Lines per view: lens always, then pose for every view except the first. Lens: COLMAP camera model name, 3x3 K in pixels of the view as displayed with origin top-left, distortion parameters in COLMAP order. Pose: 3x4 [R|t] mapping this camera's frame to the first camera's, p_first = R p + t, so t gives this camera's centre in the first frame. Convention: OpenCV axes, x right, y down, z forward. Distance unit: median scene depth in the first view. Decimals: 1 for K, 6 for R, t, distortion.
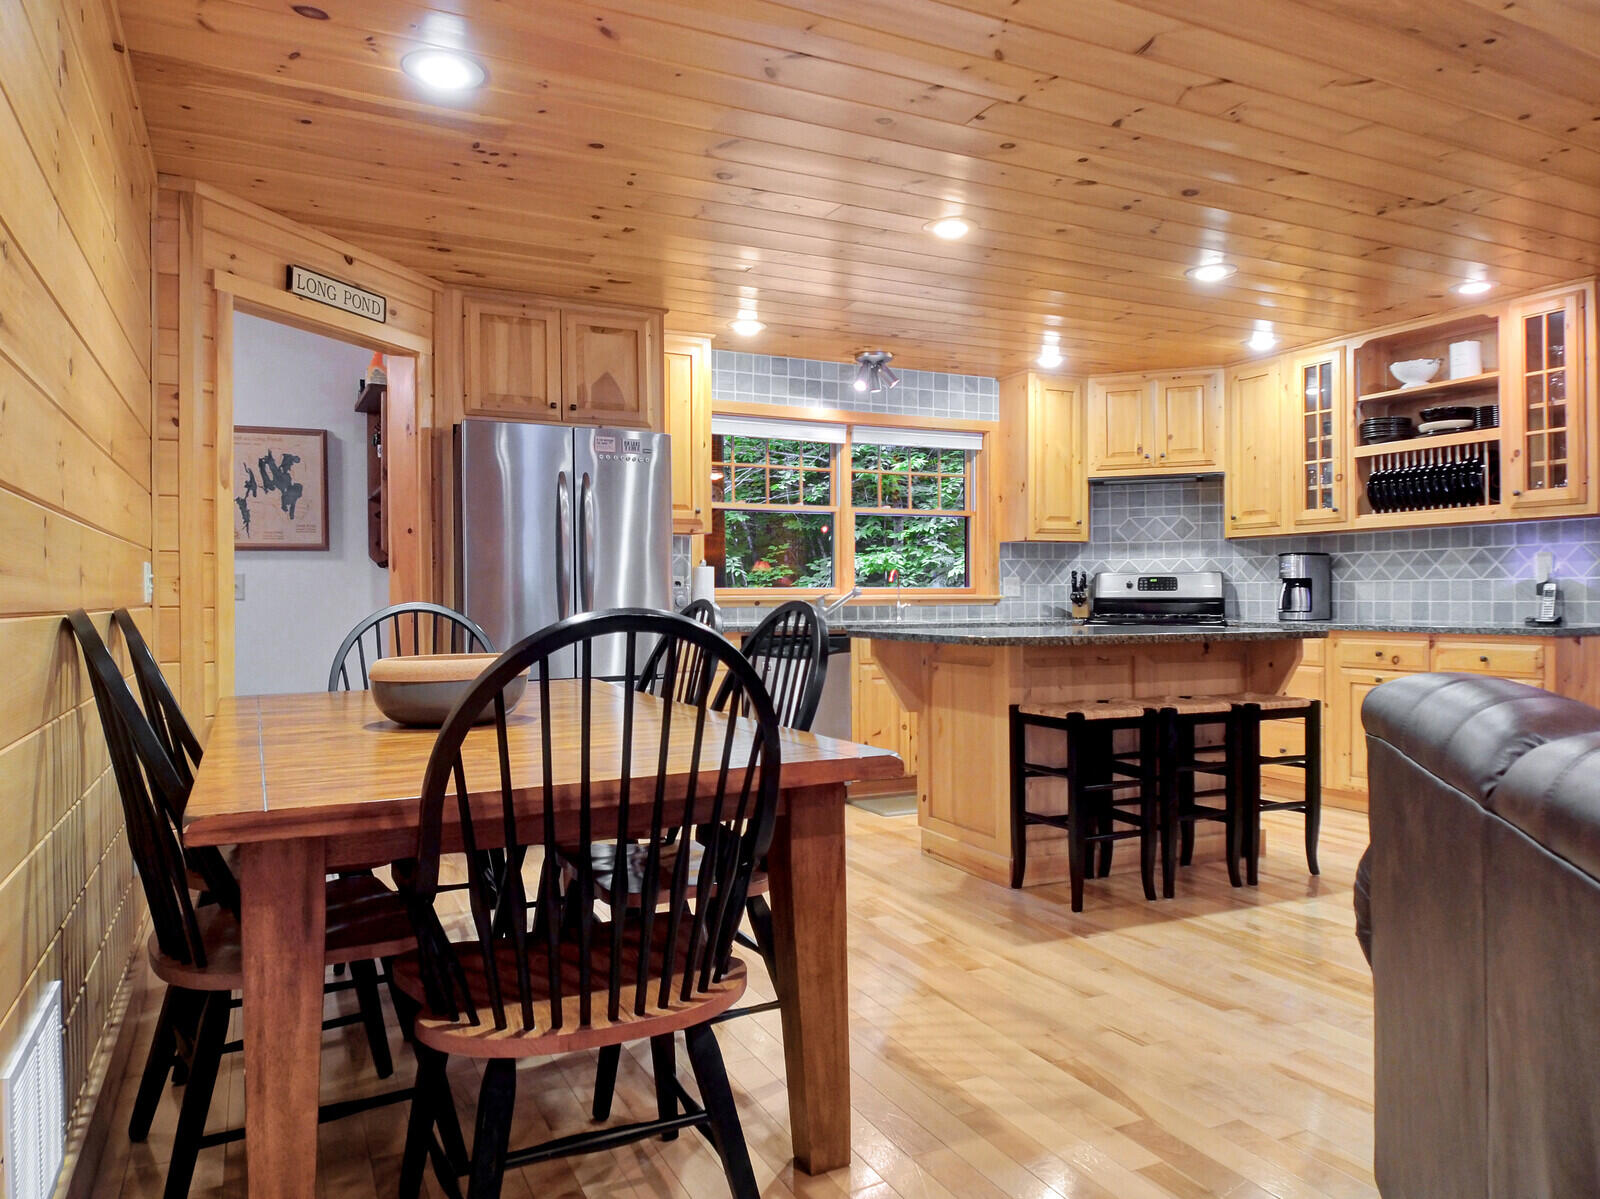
lens RADIAL K [[1109.0, 0, 801.5], [0, 1109.0, 595.7], [0, 0, 1]] dist [0.031327, -0.042215]
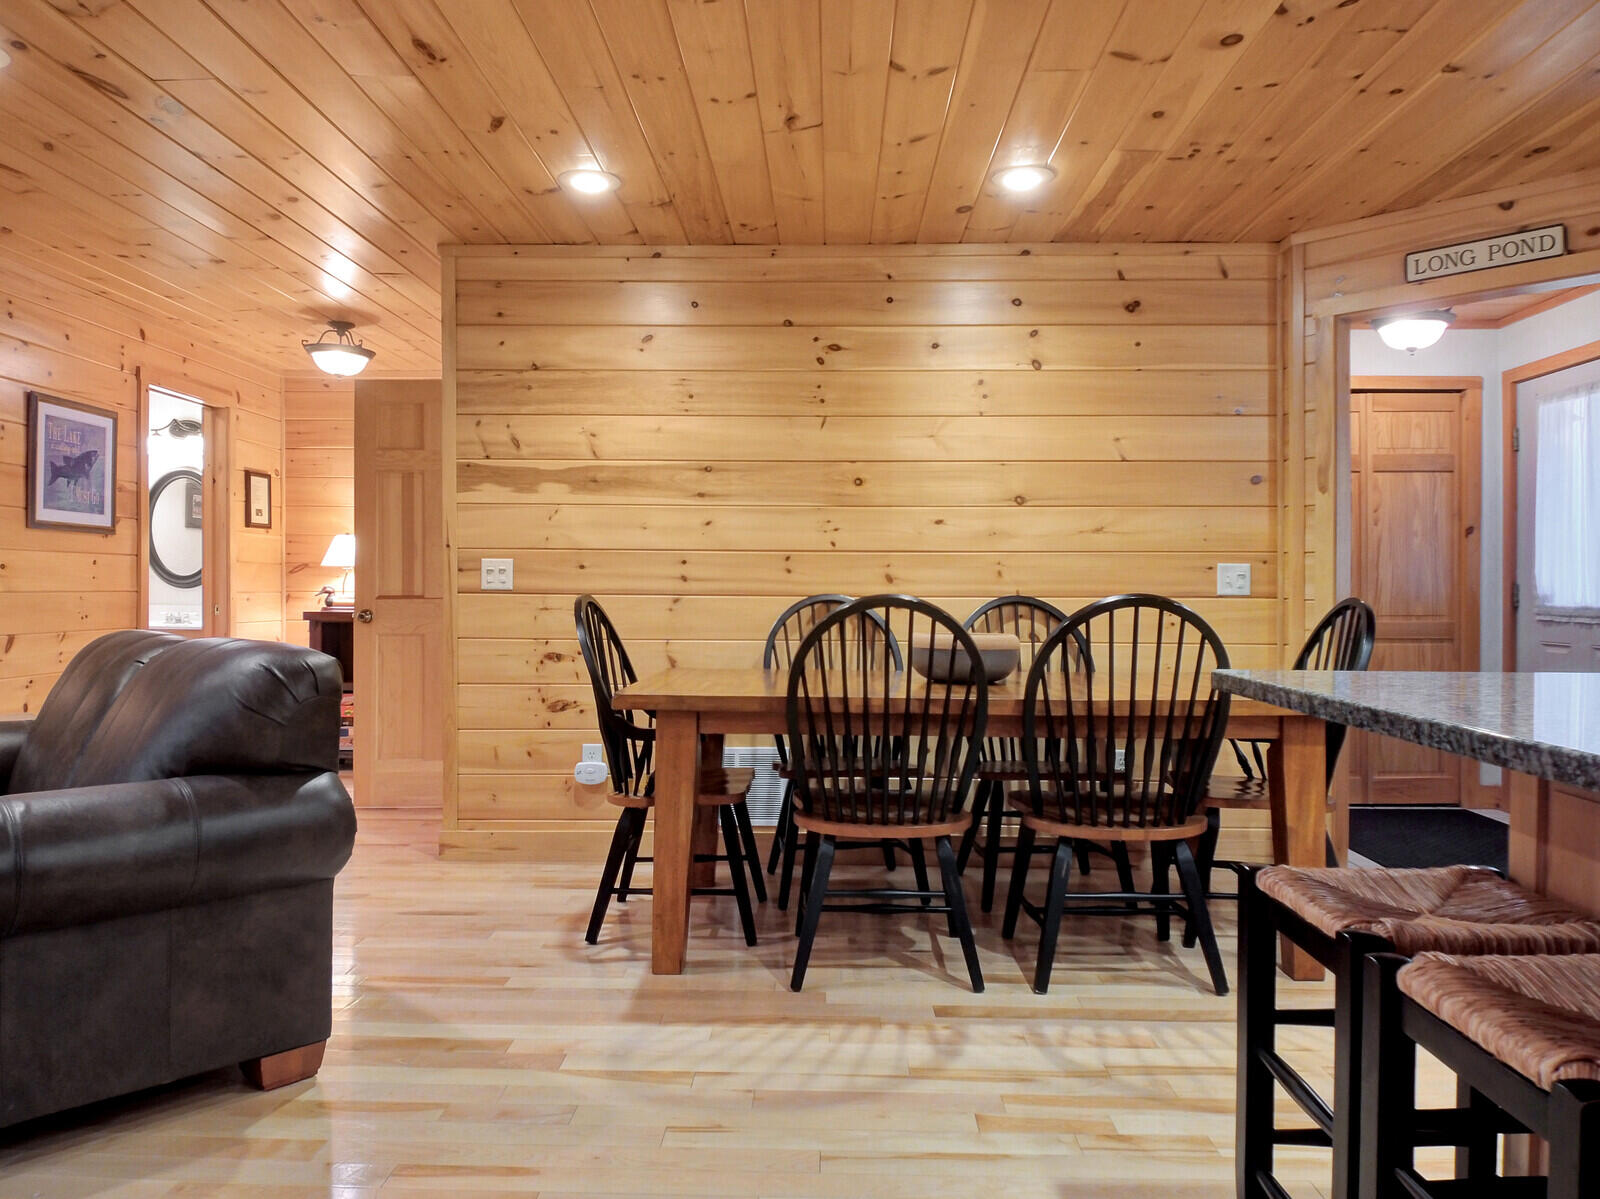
lens RADIAL K [[1109.0, 0, 800.9], [0, 1109.0, 598.8], [0, 0, 1]] dist [0.031327, -0.042215]
pose [[-0.458792, 0.008563, -0.888503, 0.788870], [-0.003559, 0.999928, 0.011474, -0.002828], [0.888537, 0.008426, -0.458728, 1.156669]]
